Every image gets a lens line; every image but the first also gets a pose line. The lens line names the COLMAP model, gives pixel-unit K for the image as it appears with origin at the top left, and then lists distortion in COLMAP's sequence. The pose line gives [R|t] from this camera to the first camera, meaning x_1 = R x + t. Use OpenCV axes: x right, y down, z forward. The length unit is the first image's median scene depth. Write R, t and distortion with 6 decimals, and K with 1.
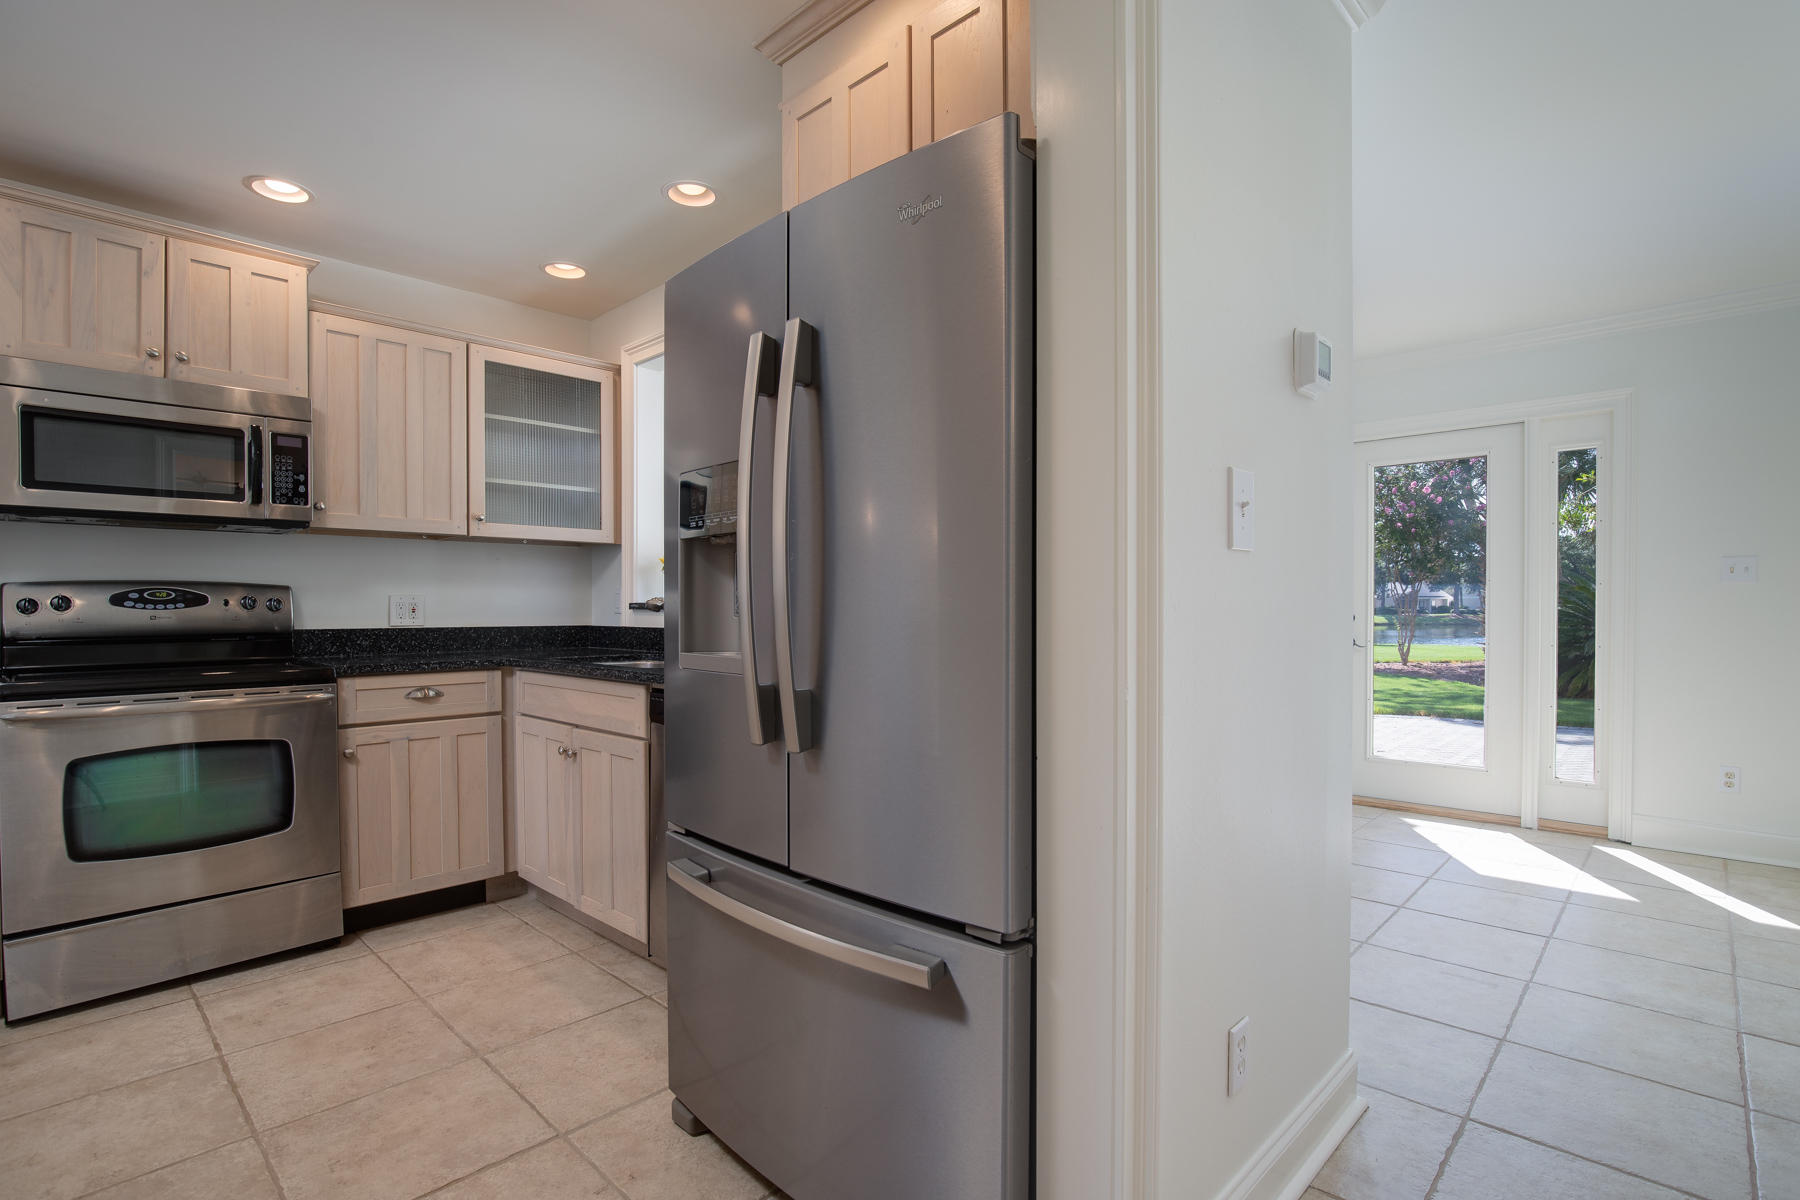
lens RADIAL K [[873.4, 0, 903.7], [0, 873.4, 623.2], [0, 0, 1]] dist [-0.033236, 0.007283]
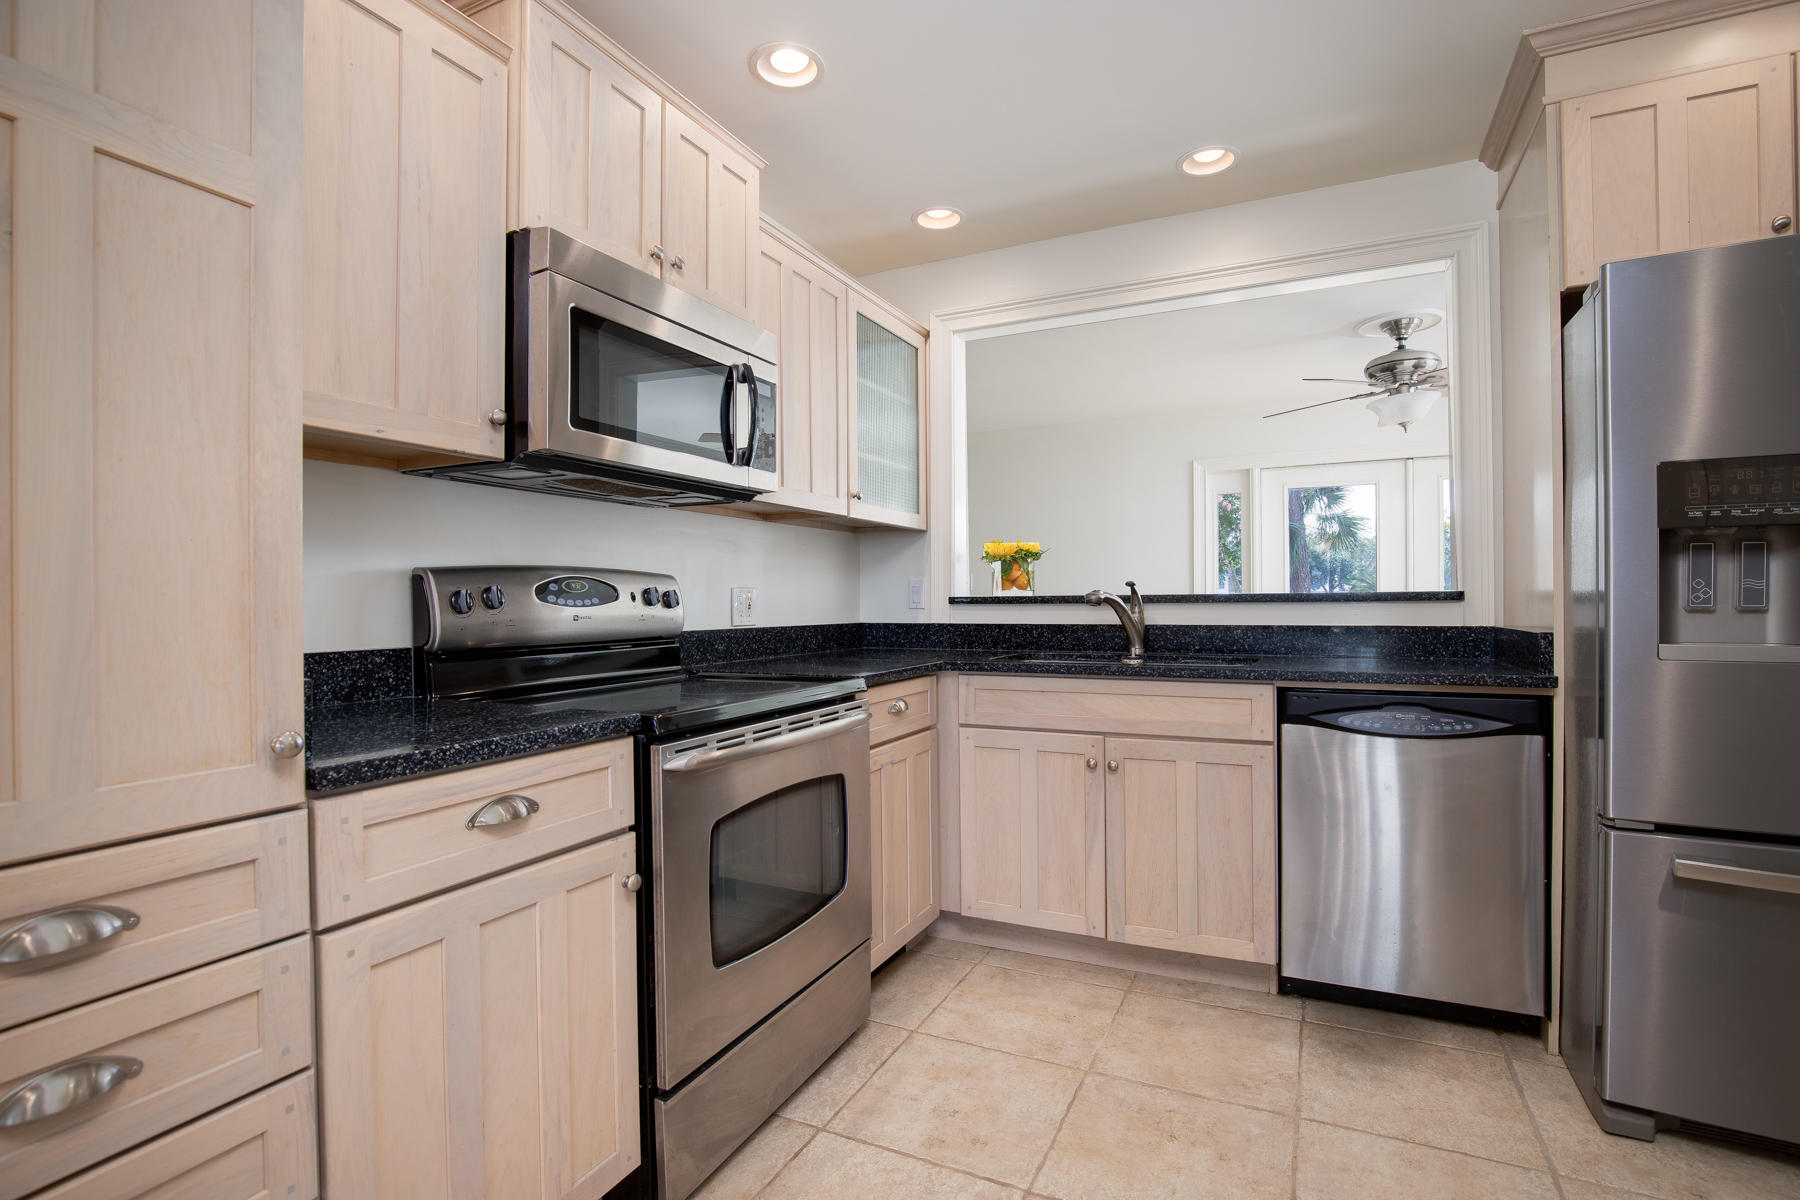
lens RADIAL K [[868.6, 0, 911.4], [0, 868.6, 605.3], [0, 0, 1]] dist [-0.021255, 0.000295]
pose [[0.949225, -0.007113, 0.314518, -0.825566], [0.011833, 0.999844, -0.013100, -0.004041], [-0.314376, 0.016157, 0.949161, 0.215637]]
